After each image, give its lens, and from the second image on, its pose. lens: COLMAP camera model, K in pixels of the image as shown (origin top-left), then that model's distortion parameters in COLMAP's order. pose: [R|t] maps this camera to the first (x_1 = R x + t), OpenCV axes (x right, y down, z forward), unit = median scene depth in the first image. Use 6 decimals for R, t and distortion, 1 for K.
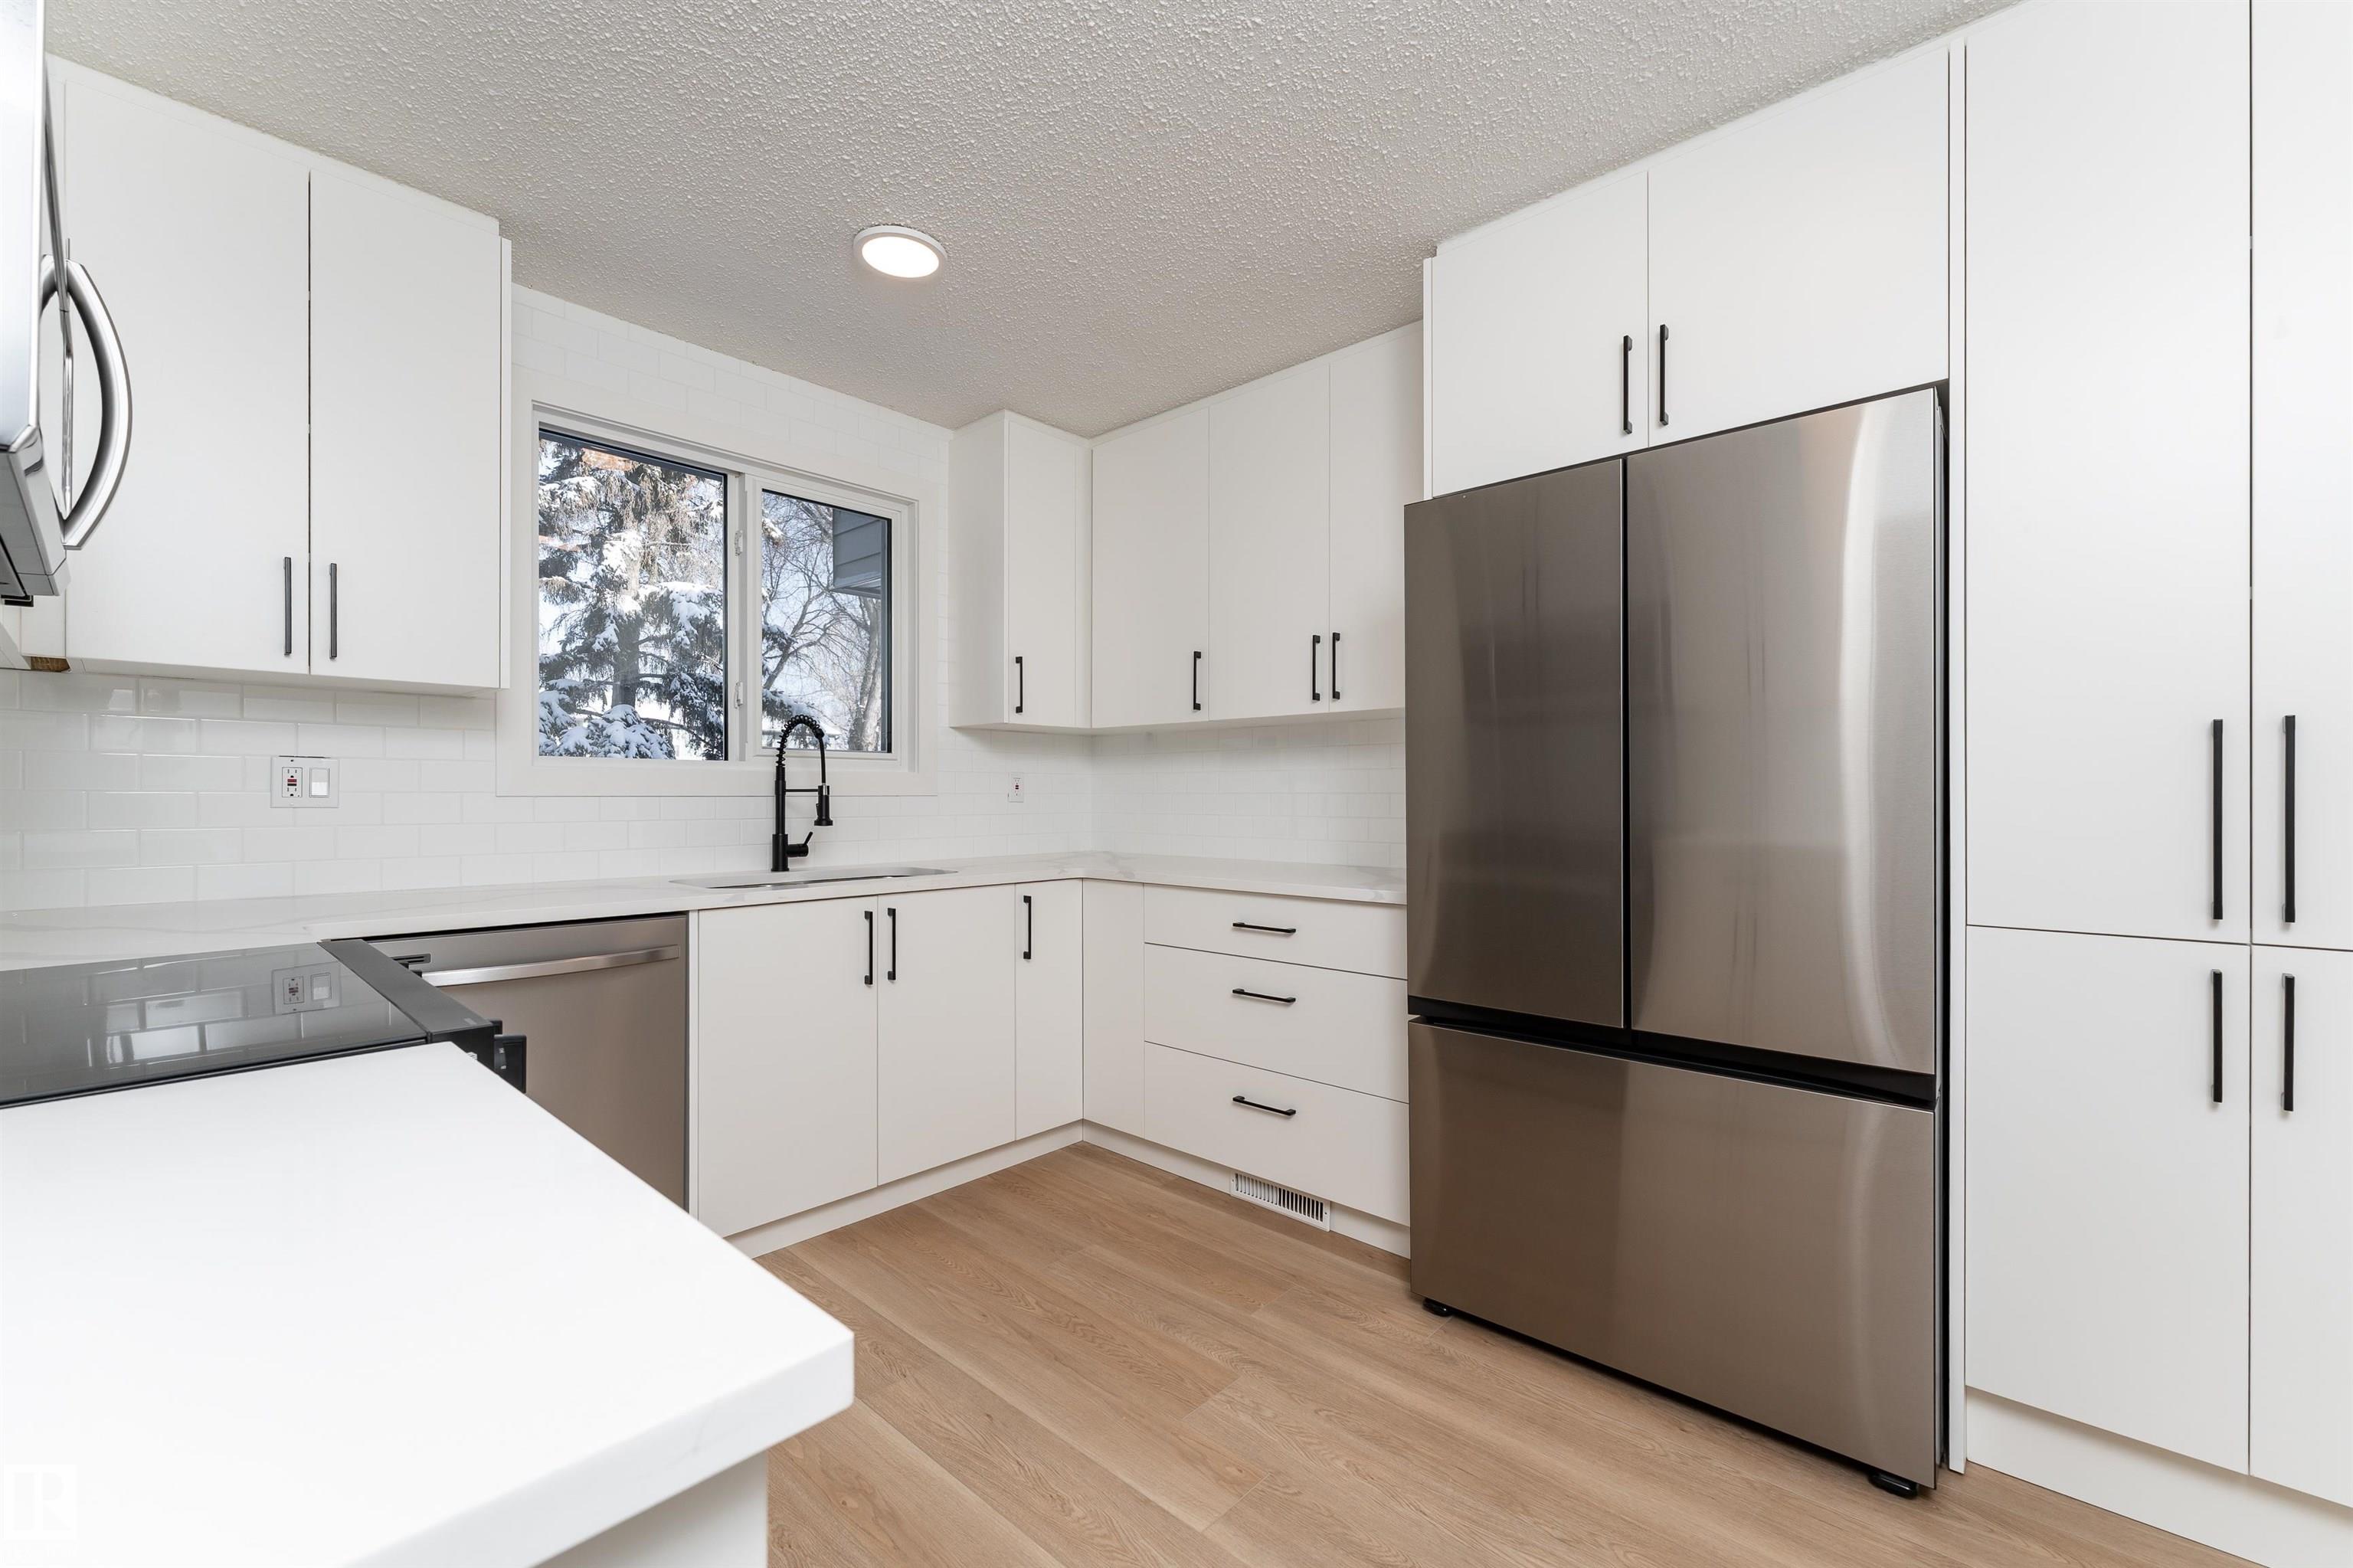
lens RADIAL K [[959.6, 0, 1154.8], [0, 959.6, 791.8], [0, 0, 1]] dist [0.003913, 0.000087]
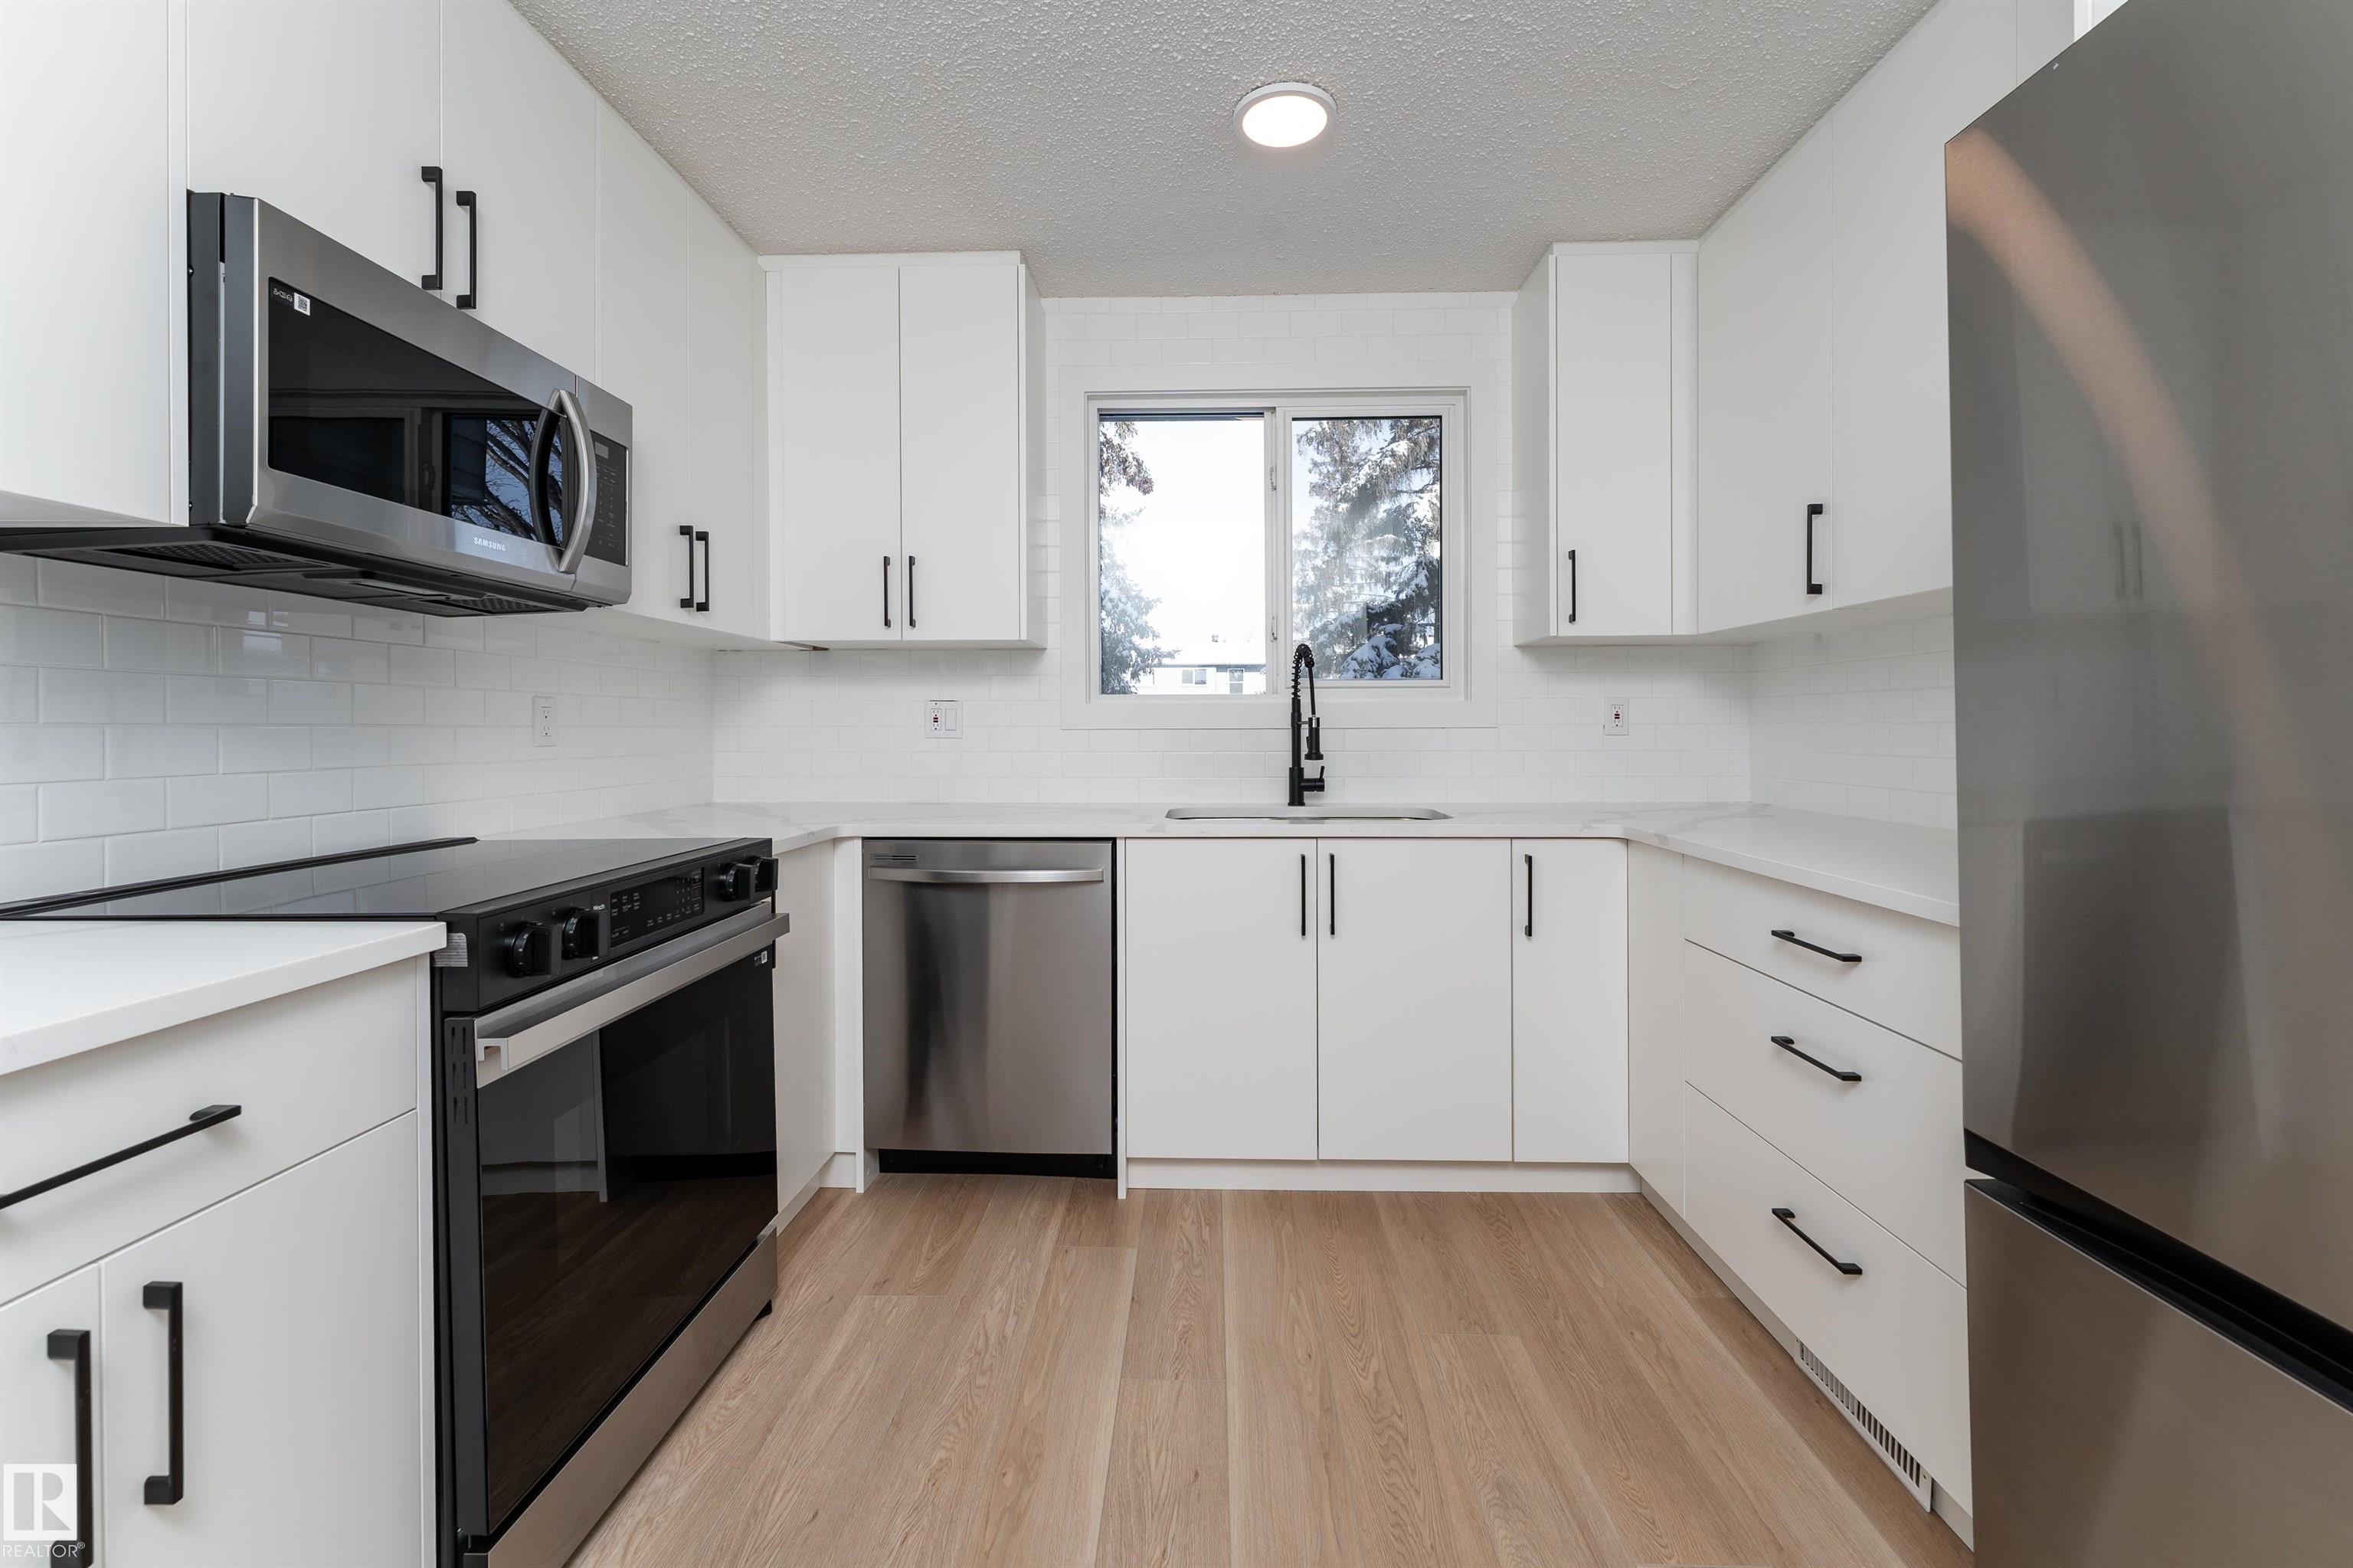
lens RADIAL K [[959.6, 0, 1146.3], [0, 959.6, 728.7], [0, 0, 1]] dist [0.003913, 0.000087]
pose [[0.664178, -0.002352, -0.747571, 0.313047], [0.006727, 0.999973, 0.002830, 0.000970], [0.747544, -0.006909, 0.664176, 0.311309]]
